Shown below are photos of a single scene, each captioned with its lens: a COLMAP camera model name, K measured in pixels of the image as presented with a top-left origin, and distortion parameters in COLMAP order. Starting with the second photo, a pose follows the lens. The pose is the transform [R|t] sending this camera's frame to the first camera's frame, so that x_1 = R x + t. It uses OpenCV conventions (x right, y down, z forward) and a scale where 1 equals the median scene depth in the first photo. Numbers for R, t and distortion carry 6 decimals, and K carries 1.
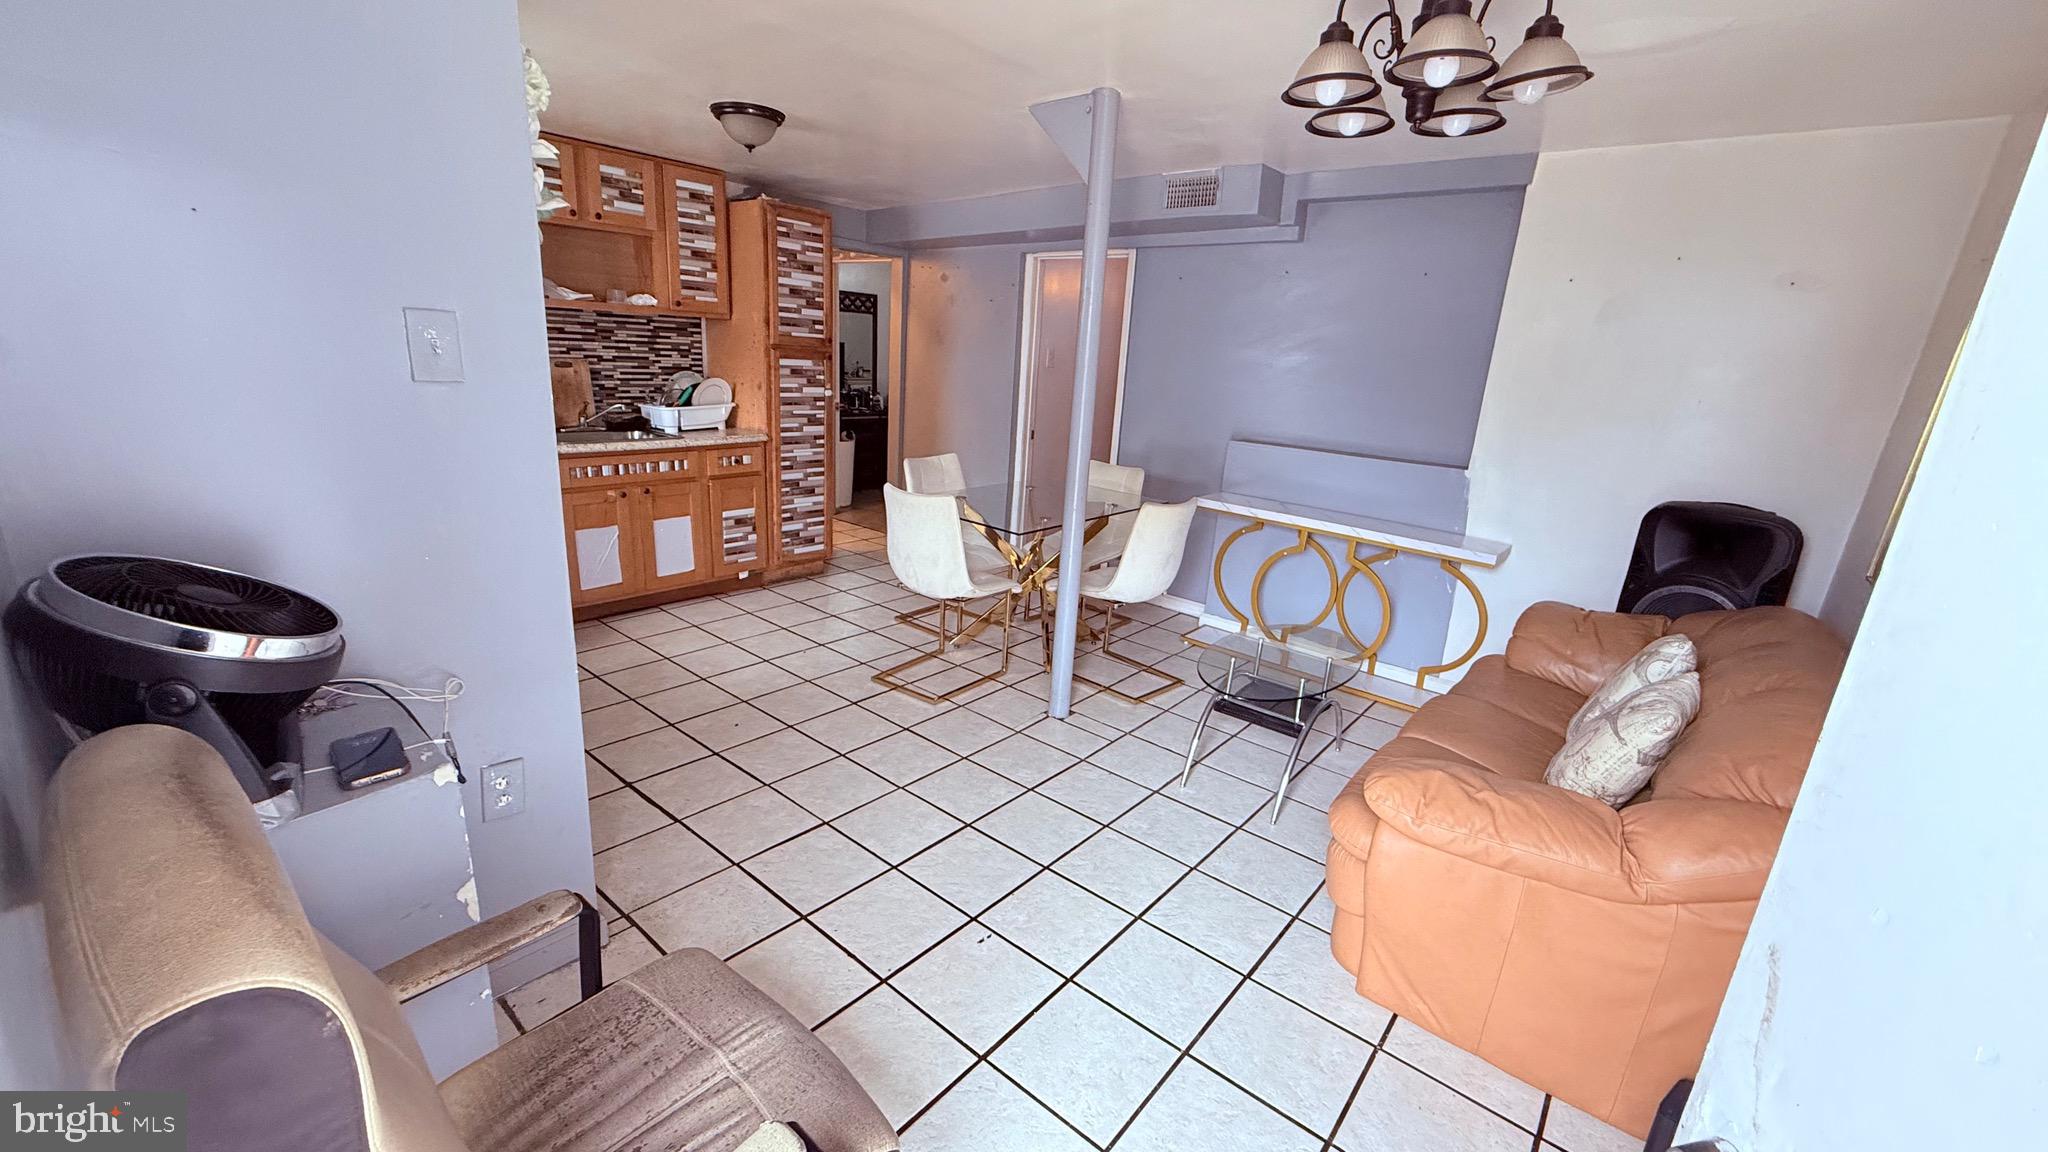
lens RADIAL K [[817.0, 0, 1013.0], [0, 817.0, 579.3], [0, 0, 1]] dist [-0.000211, 0.000390]
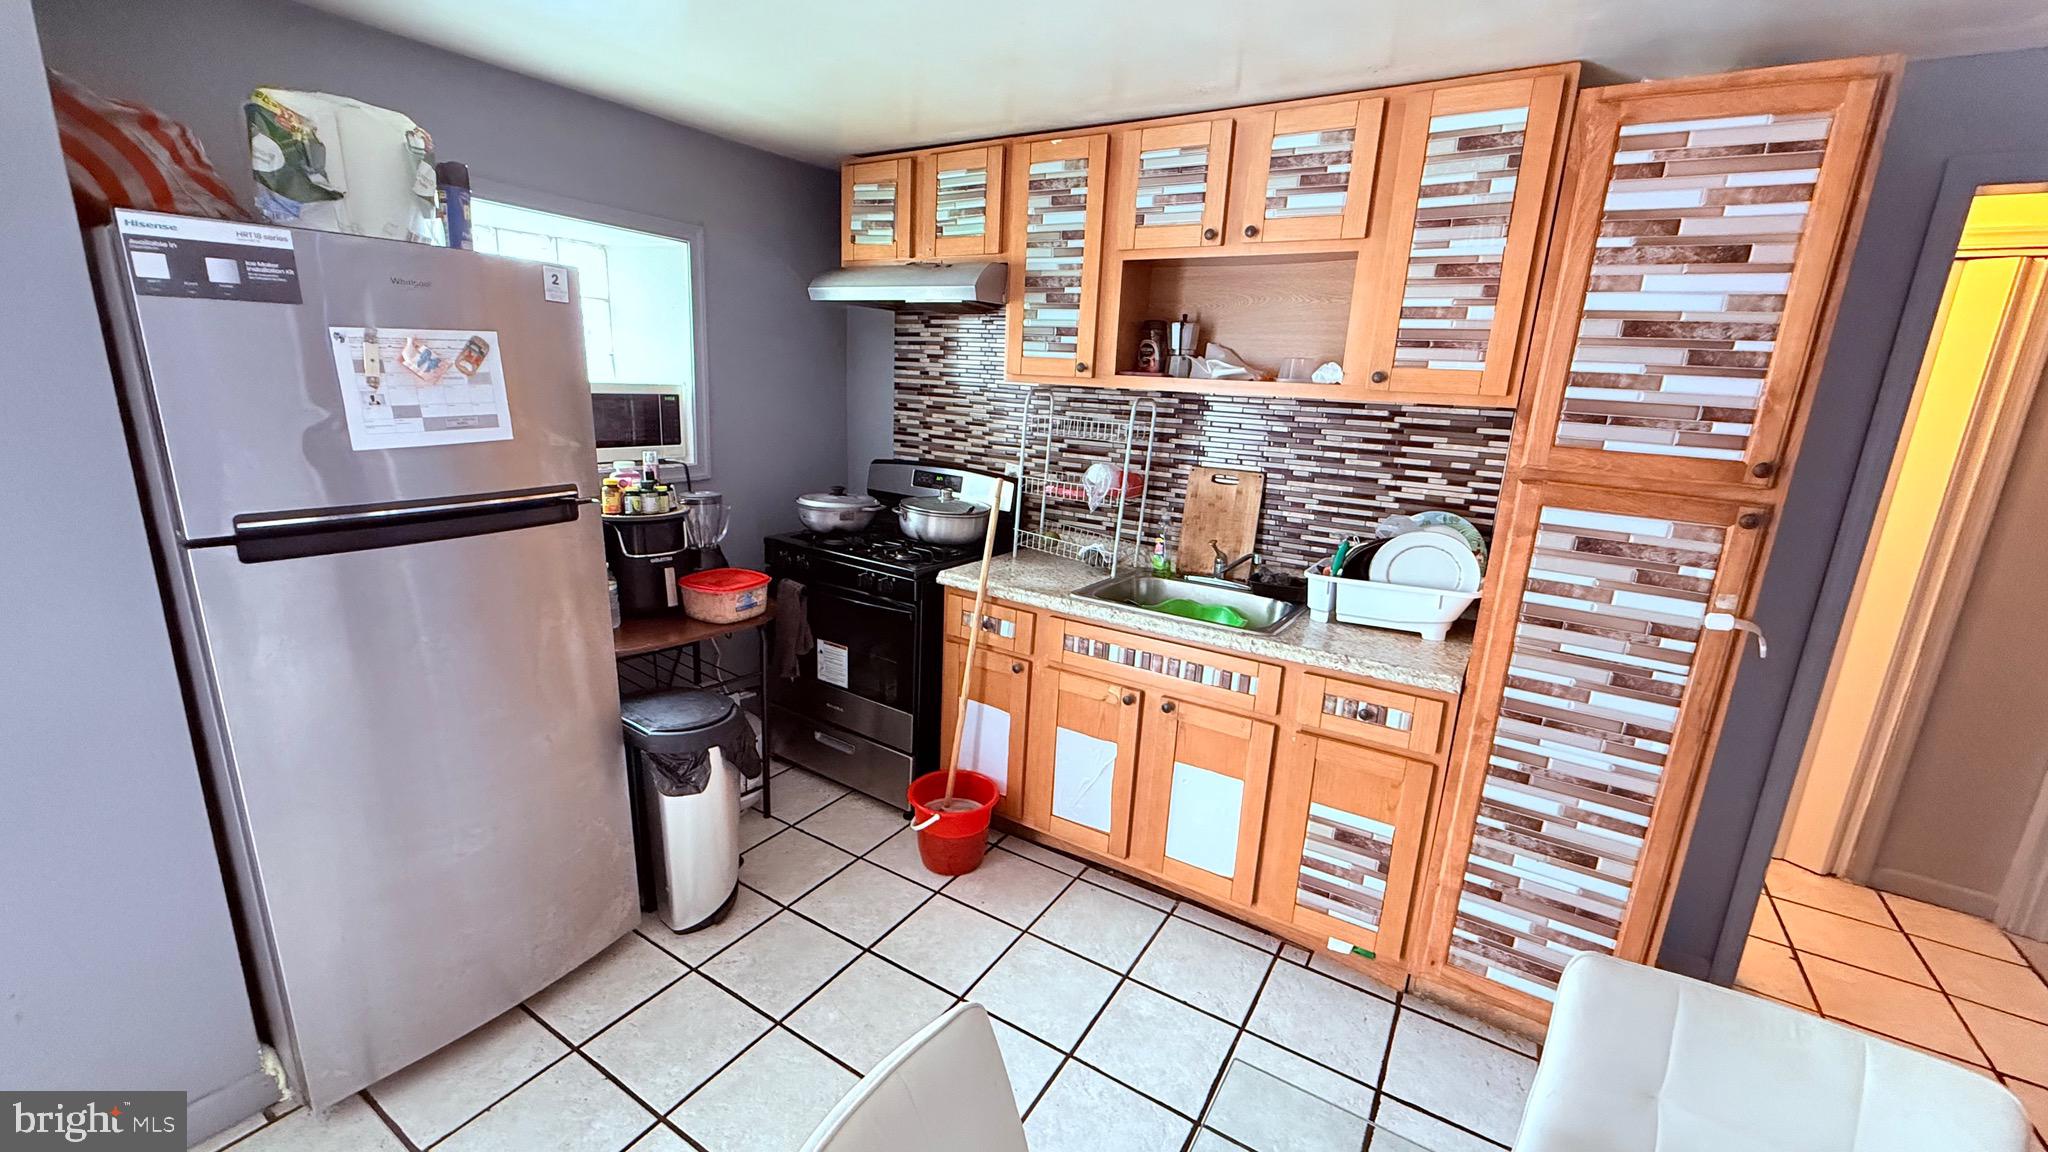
lens RADIAL K [[817.0, 0, 1011.9], [0, 817.0, 578.3], [0, 0, 1]] dist [-0.000211, 0.000390]
pose [[0.141559, 0.188798, -0.971759, 0.054370], [-0.307293, 0.941532, 0.138161, -0.210883], [0.941027, 0.279057, 0.191299, 0.689504]]
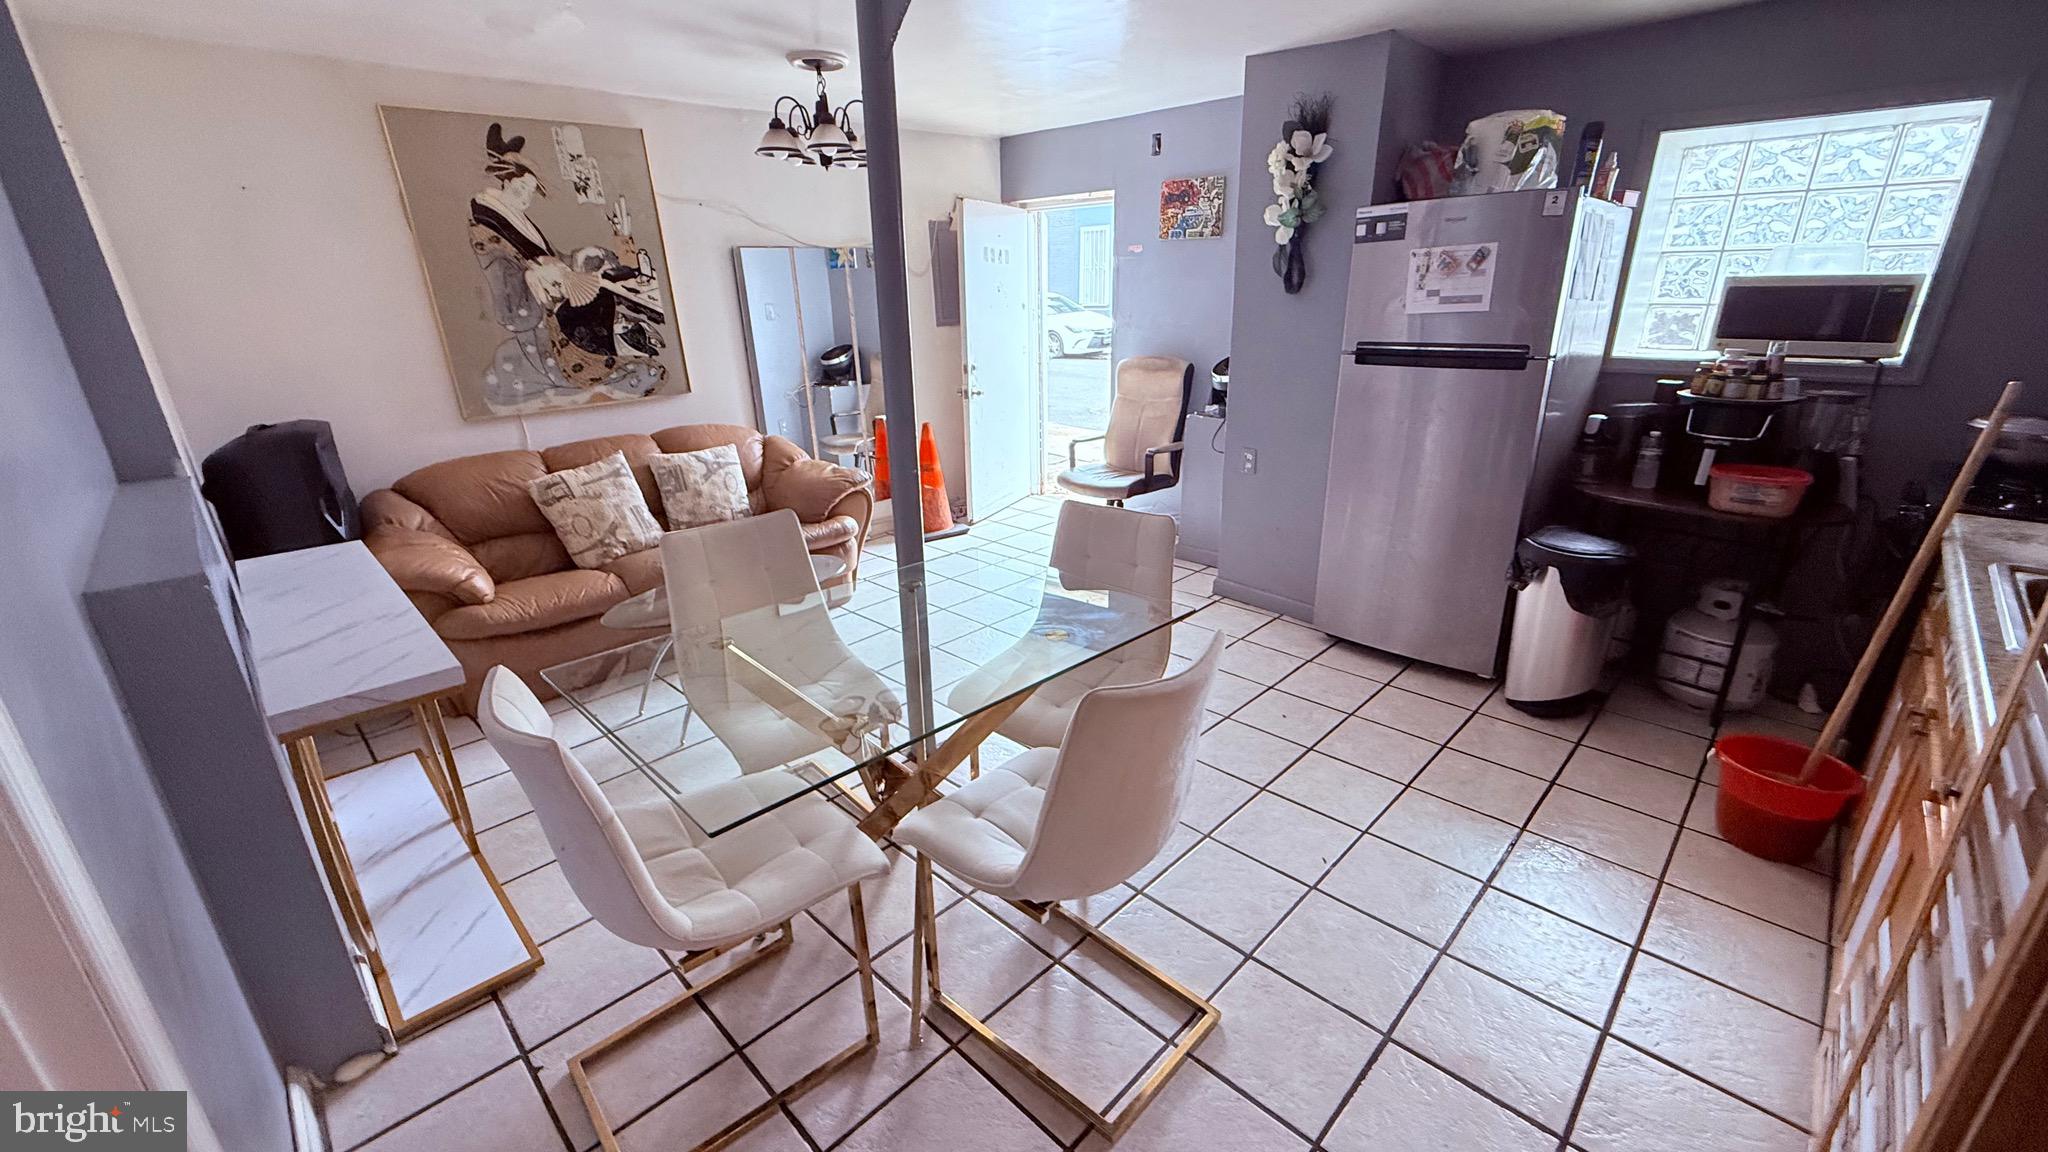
lens RADIAL K [[817.0, 0, 1026.9], [0, 817.0, 579.4], [0, 0, 1]] dist [-0.000211, 0.000390]
pose [[-0.996875, -0.059631, 0.051813, -0.055109], [-0.018130, 0.811081, 0.584653, -0.334287], [-0.076888, 0.581887, -0.809627, 1.156394]]
